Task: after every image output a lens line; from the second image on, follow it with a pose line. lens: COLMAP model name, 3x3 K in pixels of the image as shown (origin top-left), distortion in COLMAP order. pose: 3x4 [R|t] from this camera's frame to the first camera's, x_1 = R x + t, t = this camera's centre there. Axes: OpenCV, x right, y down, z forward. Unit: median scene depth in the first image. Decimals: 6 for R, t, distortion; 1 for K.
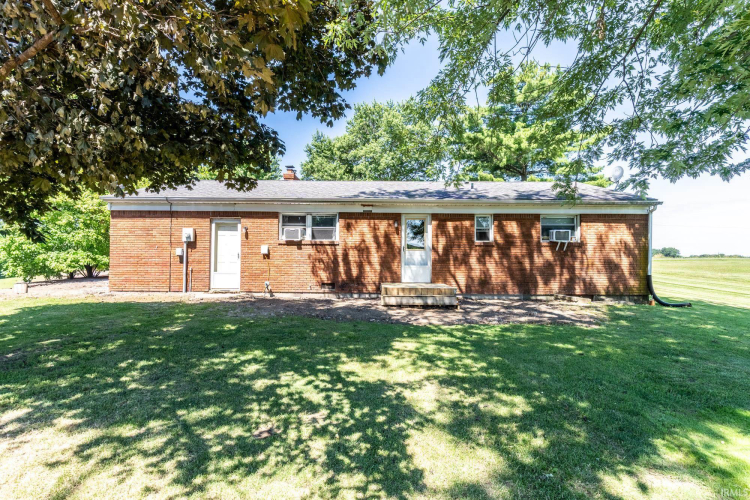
lens RADIAL K [[367.1, 0, 375.1], [0, 367.1, 251.0], [0, 0, 1]] dist [-0.003287, 0.001864]
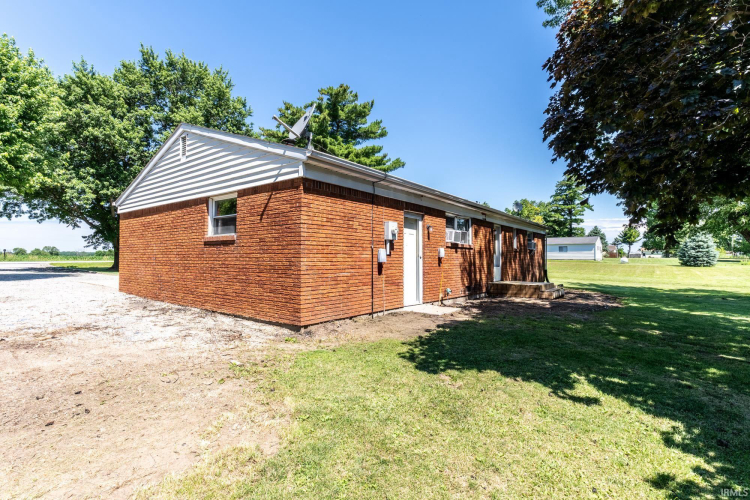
lens RADIAL K [[367.1, 0, 375.0], [0, 367.1, 251.7], [0, 0, 1]] dist [-0.003287, 0.001864]
pose [[0.592173, 0.013120, 0.805704, -1.100684], [-0.003455, 0.999900, -0.013743, 0.006410], [-0.805803, 0.005355, 0.592159, 0.597007]]
